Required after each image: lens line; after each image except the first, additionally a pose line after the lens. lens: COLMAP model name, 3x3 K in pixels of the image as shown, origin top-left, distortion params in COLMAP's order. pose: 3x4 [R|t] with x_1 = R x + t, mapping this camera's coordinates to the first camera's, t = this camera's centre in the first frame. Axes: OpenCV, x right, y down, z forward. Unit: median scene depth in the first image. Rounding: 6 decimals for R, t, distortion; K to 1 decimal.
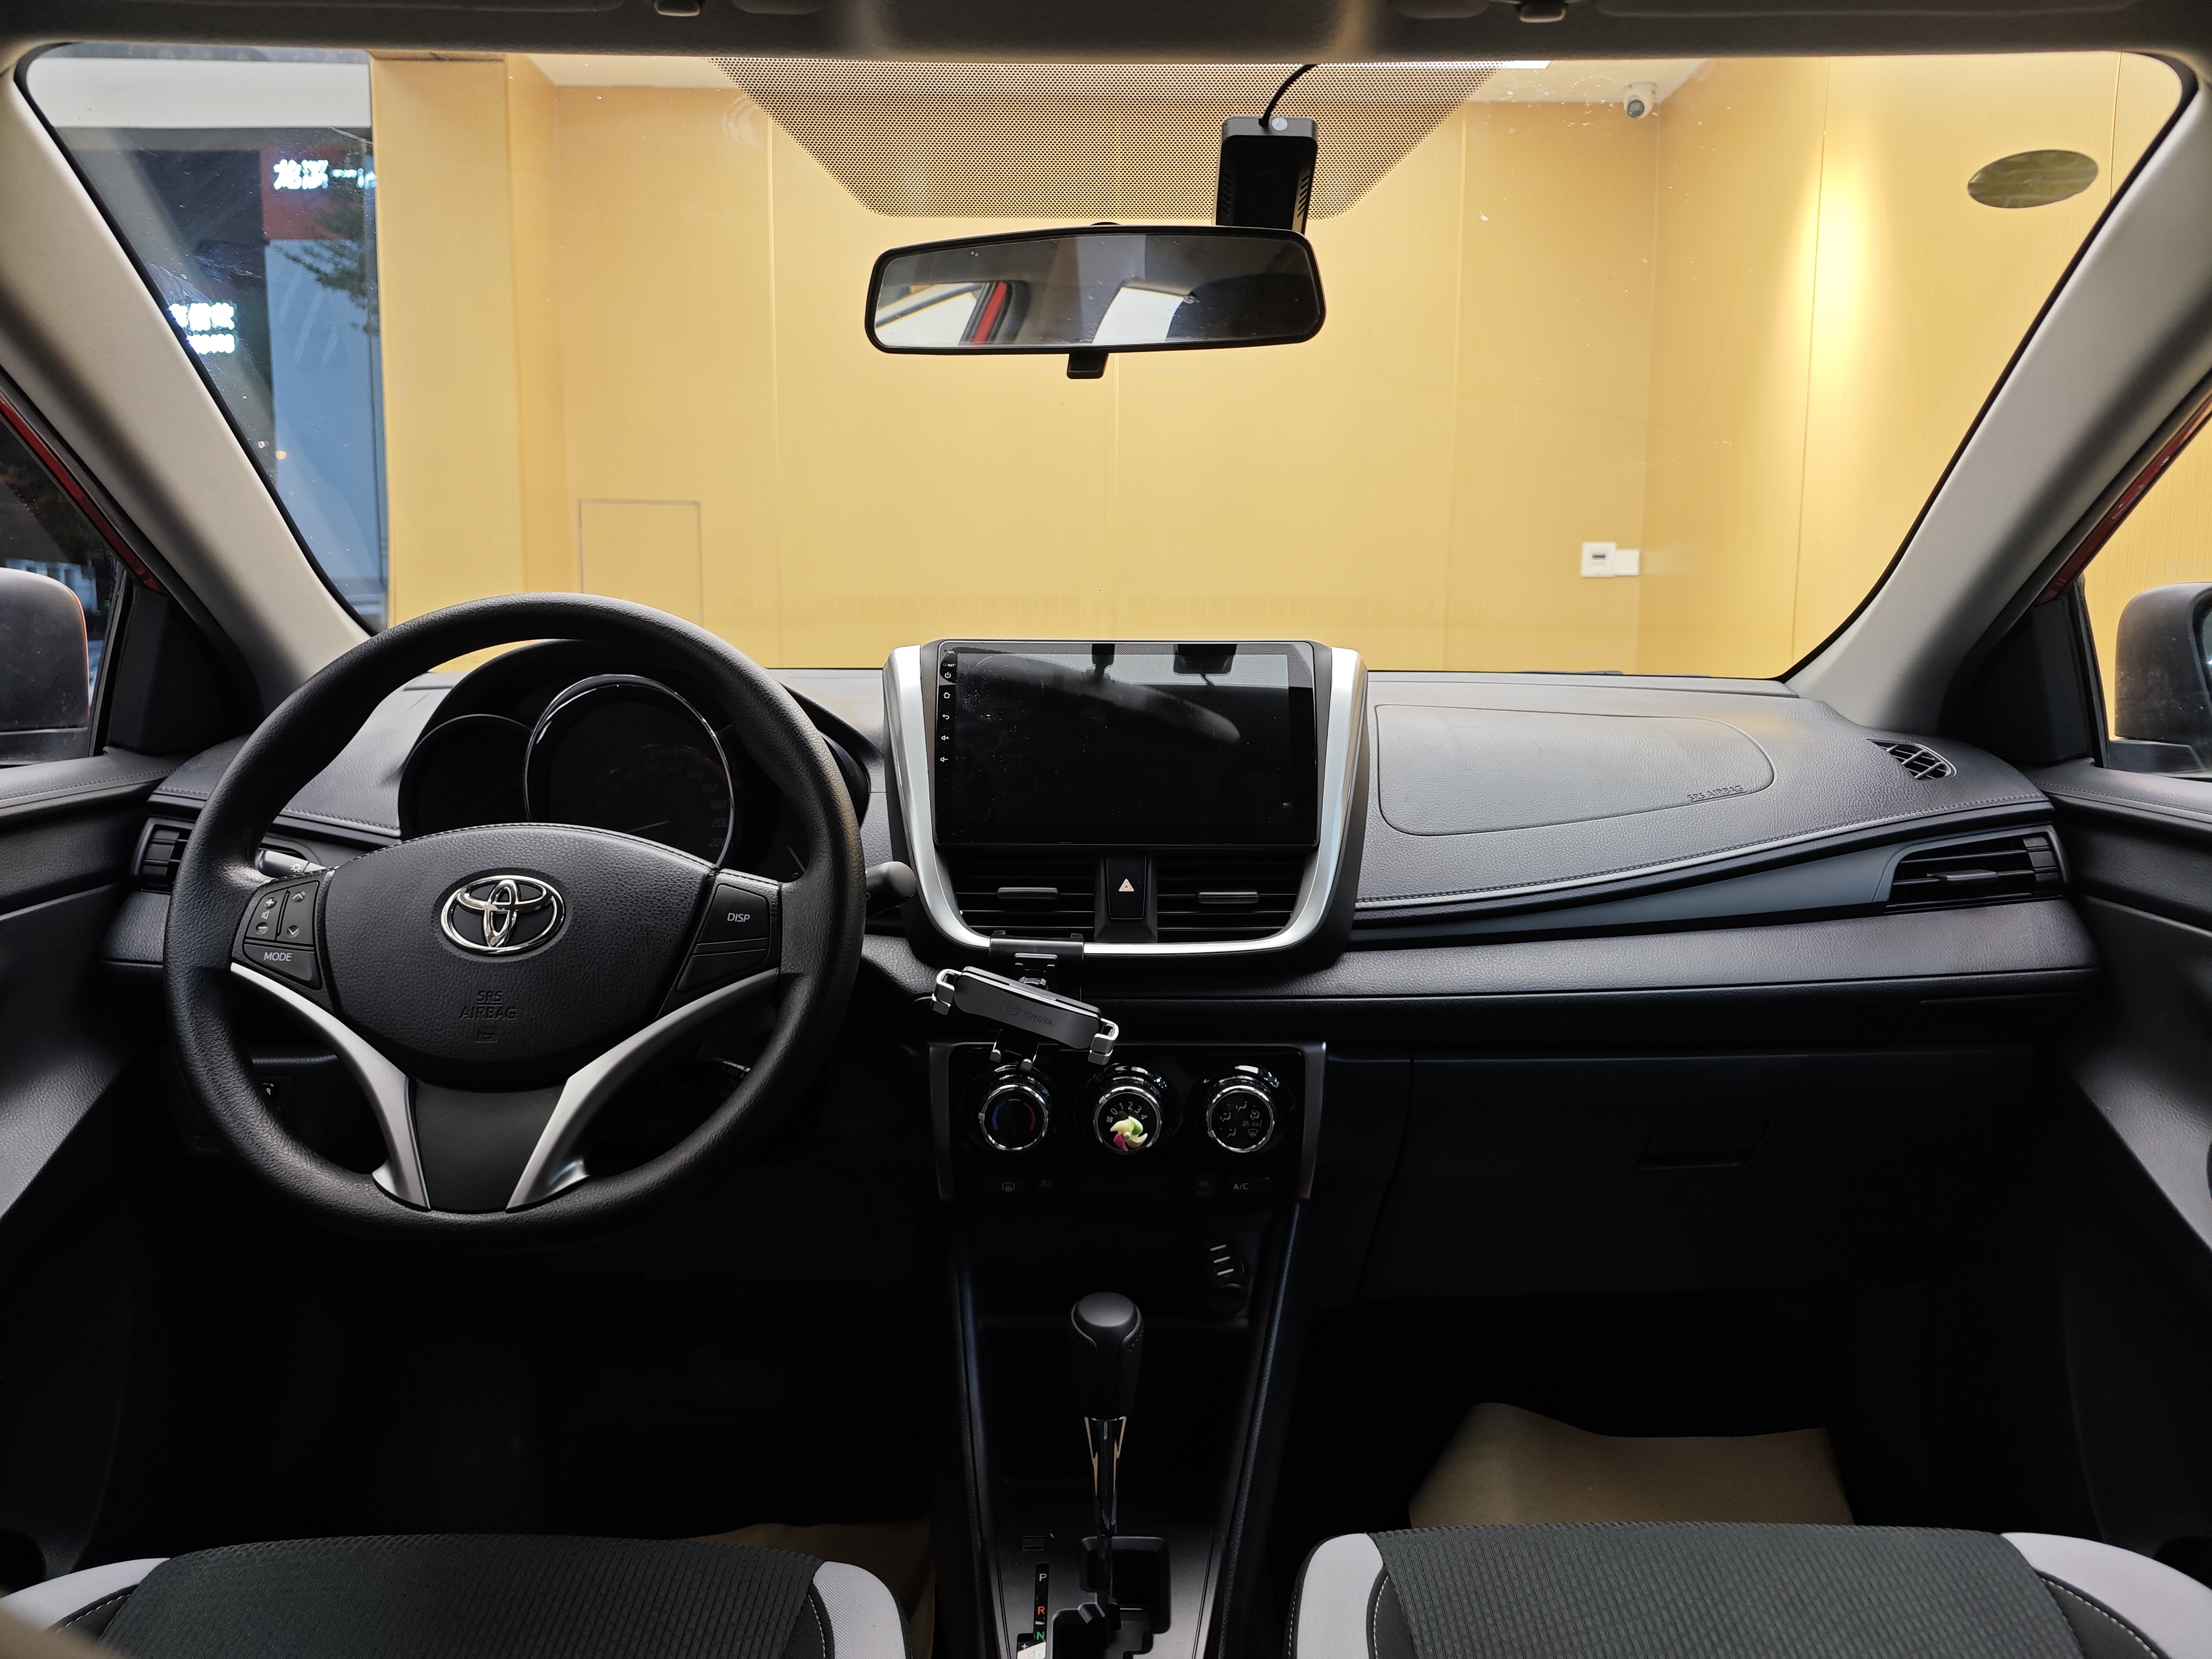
lens RADIAL K [[1485.6, 0, 1110.0], [0, 1485.6, 811.0], [0, 0, 1]] dist [0.017910, -0.027591]
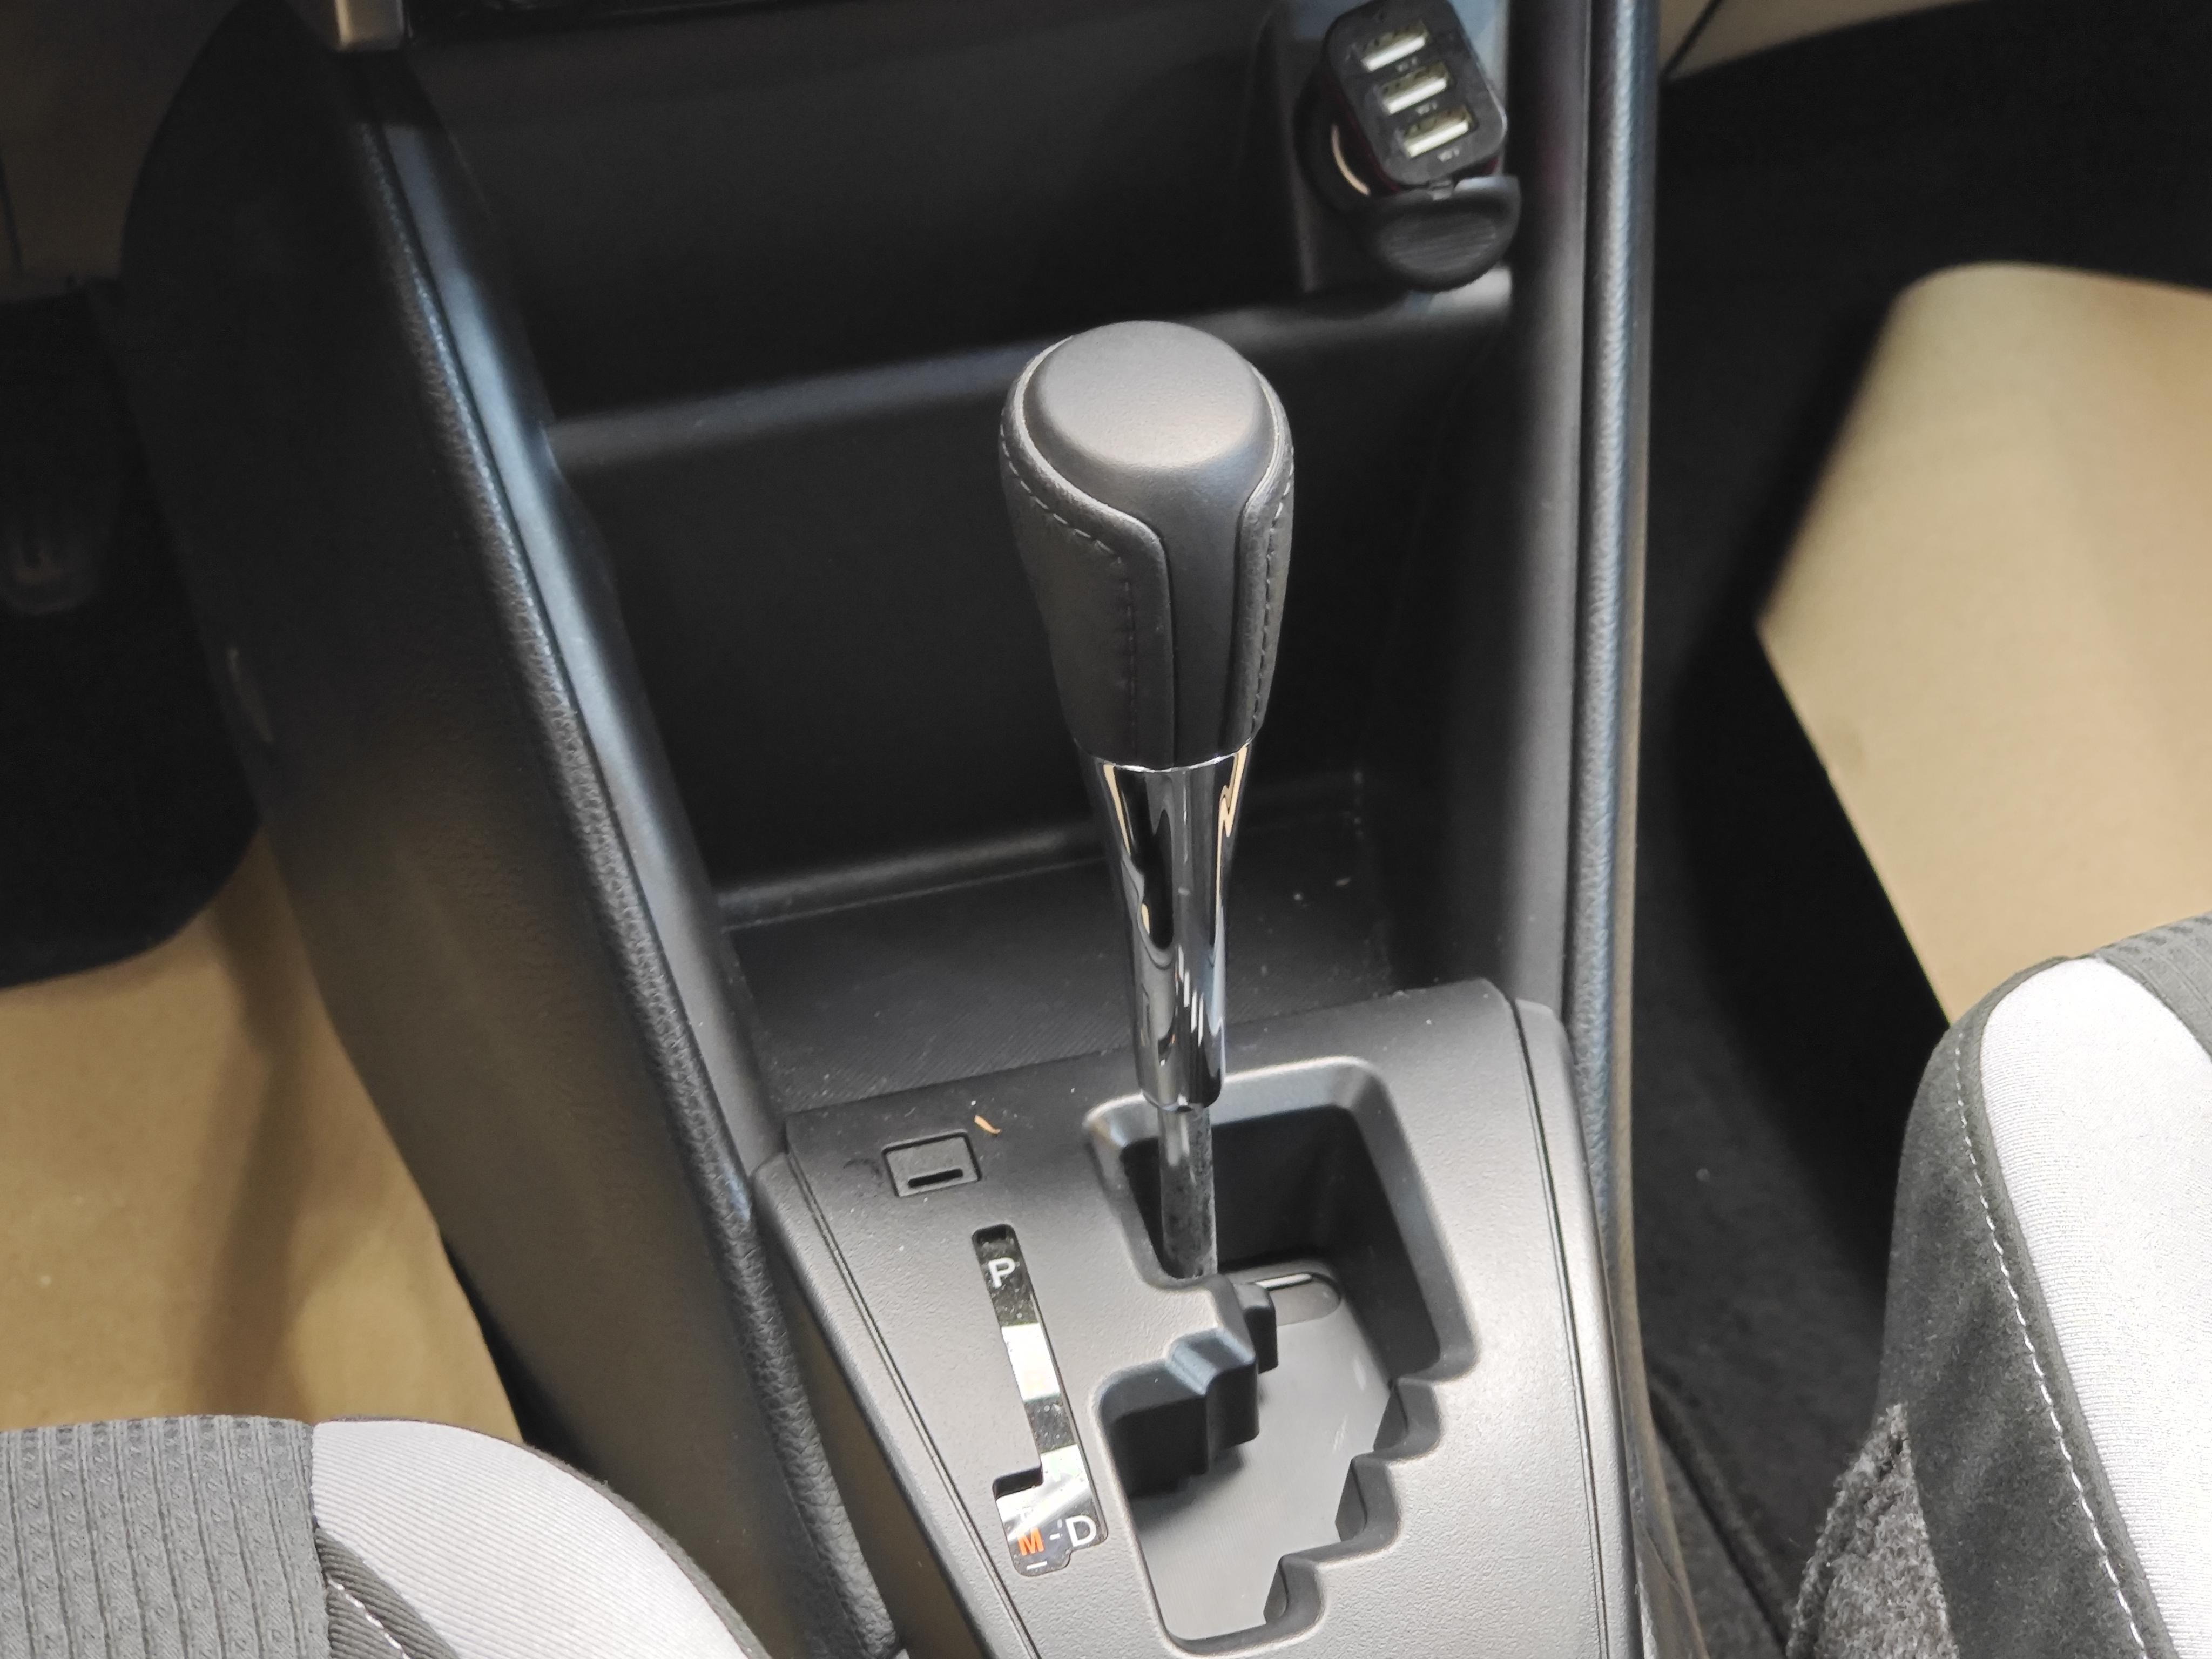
lens RADIAL K [[4763.2, 0, 1113.9], [0, 4763.2, 824.5], [0, 0, 1]] dist [0.028522, 0.000000]
pose [[0.963098, -0.181108, 0.199104, -0.180740], [0.051096, 0.849320, 0.525400, -0.041562], [-0.264257, -0.495838, 0.827232, 0.255004]]
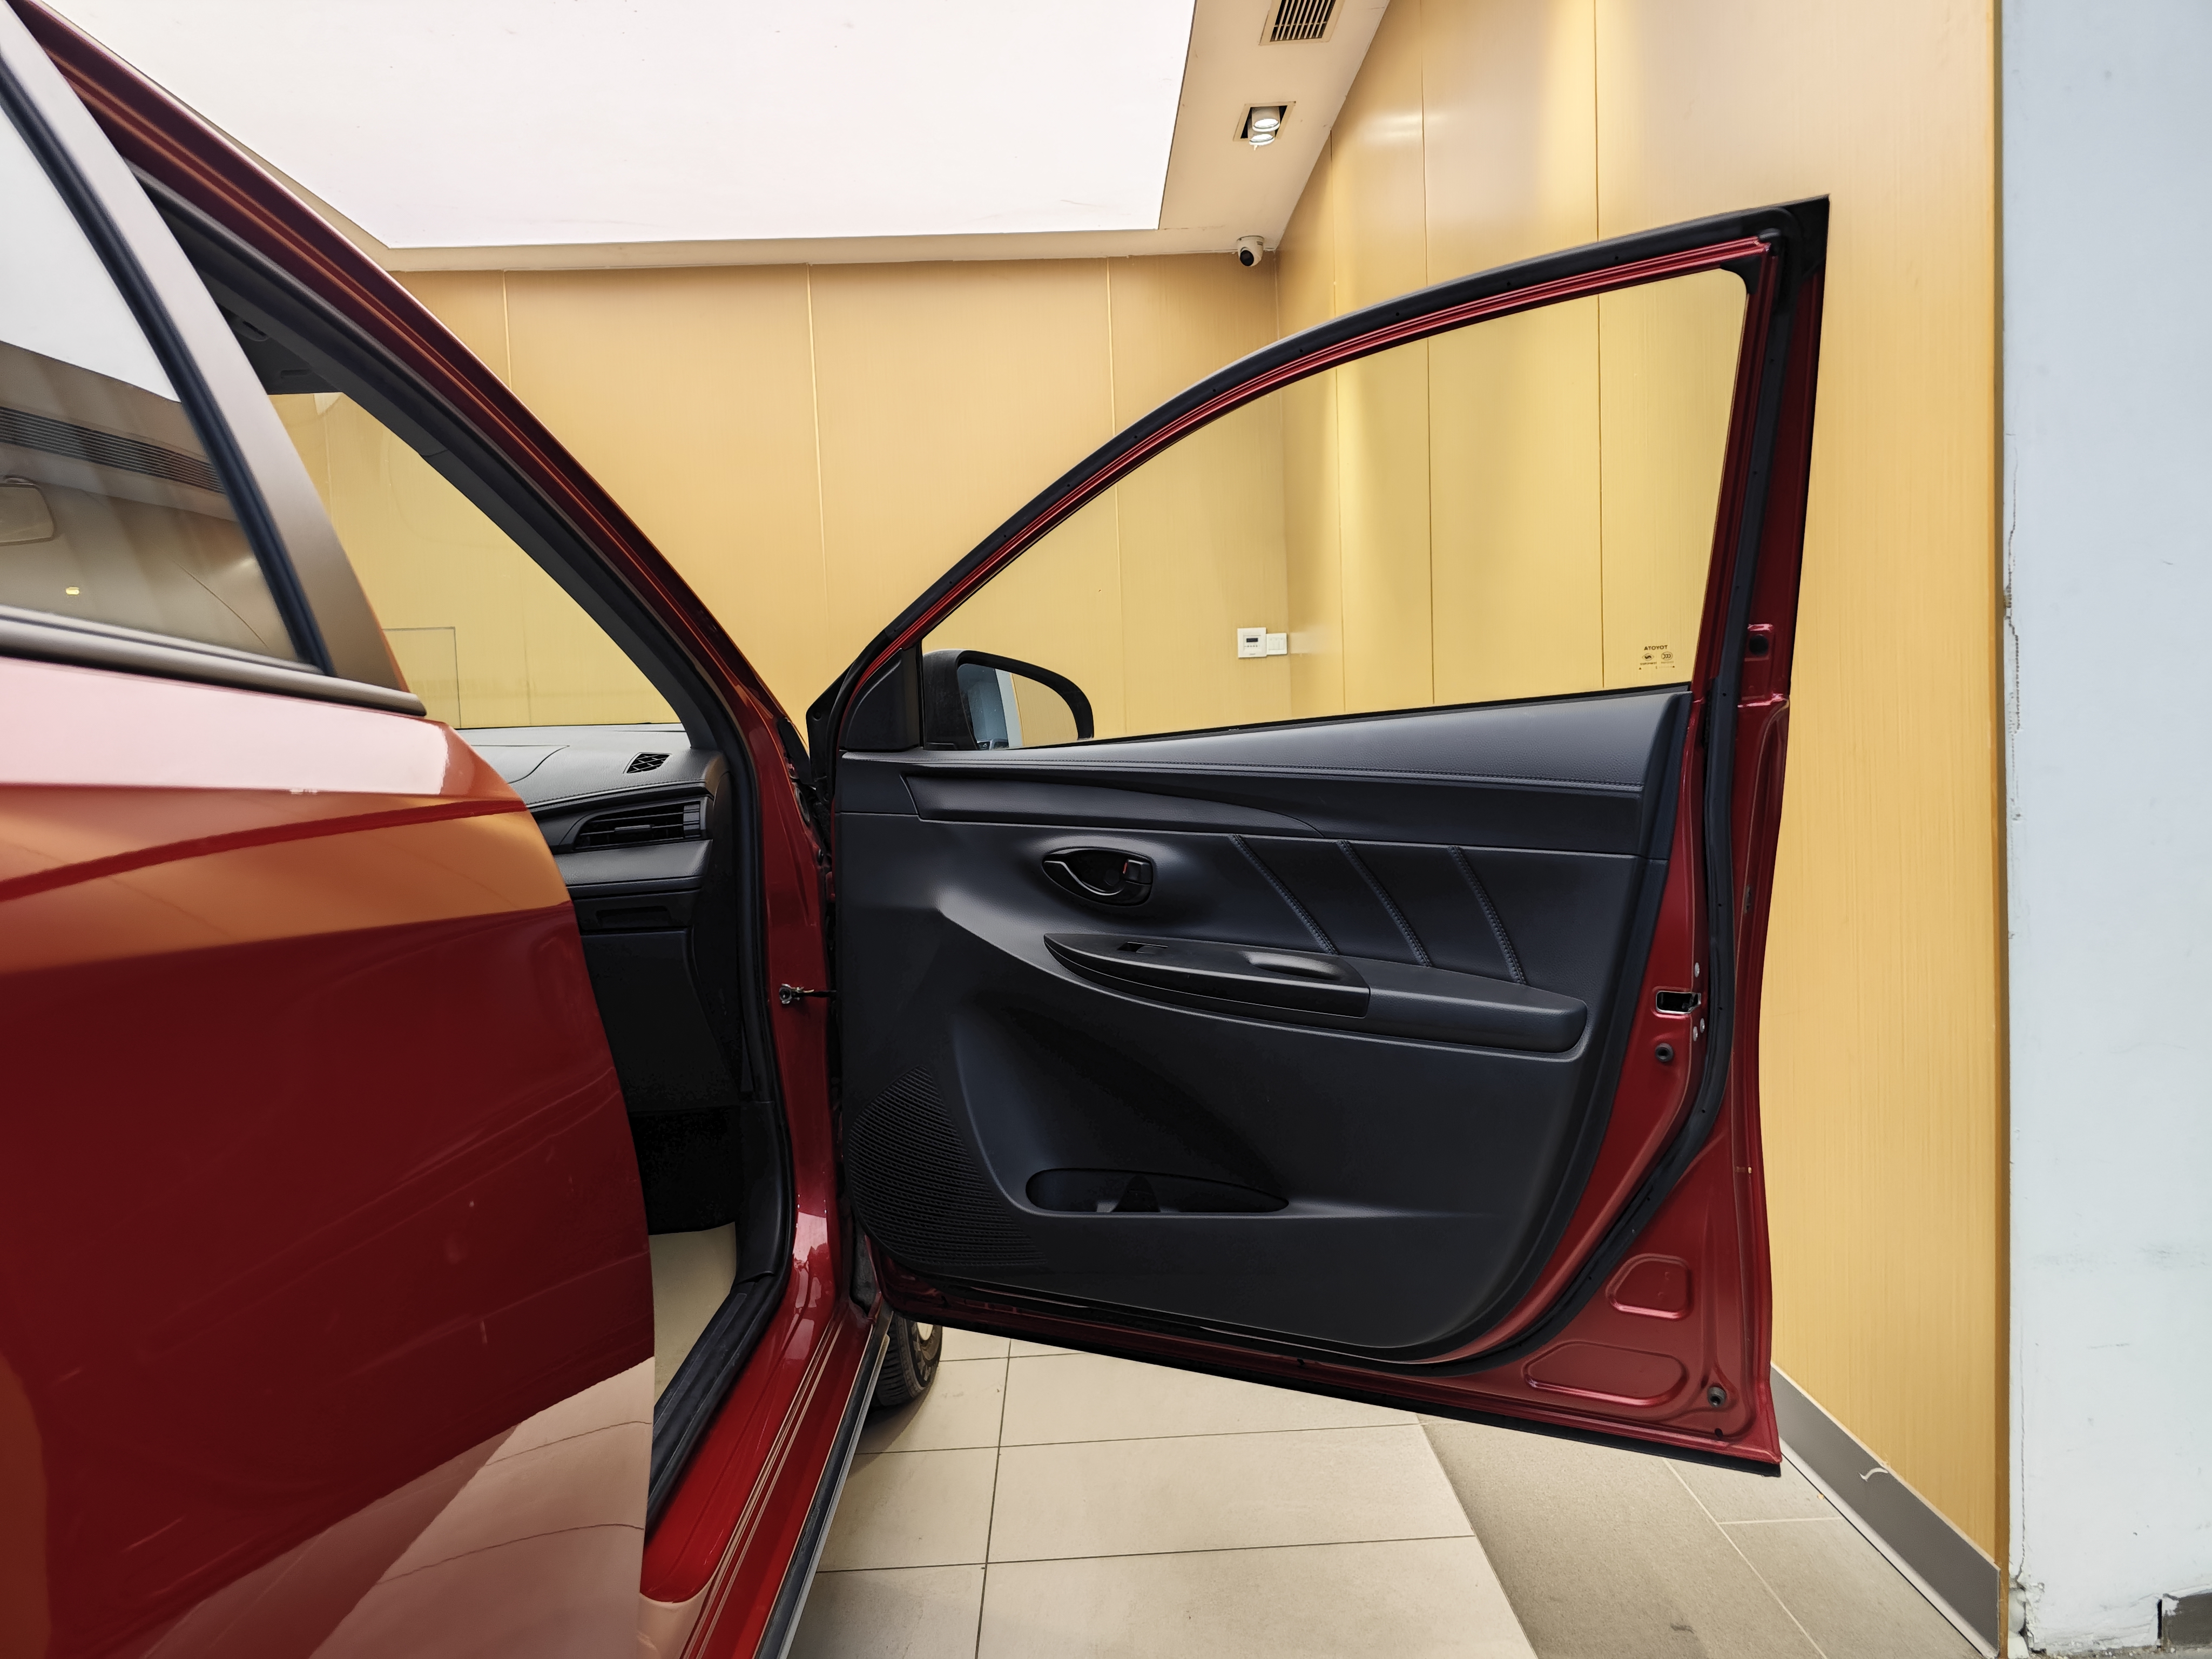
lens RADIAL K [[1485.6, 0, 1117.6], [0, 1485.6, 808.6], [0, 0, 1]] dist [0.017910, -0.027591]
pose [[0.998919, -0.045622, 0.008911, 1.212130], [0.046126, 0.996581, -0.068551, 0.174953], [-0.005753, 0.068888, 0.997608, -0.703566]]
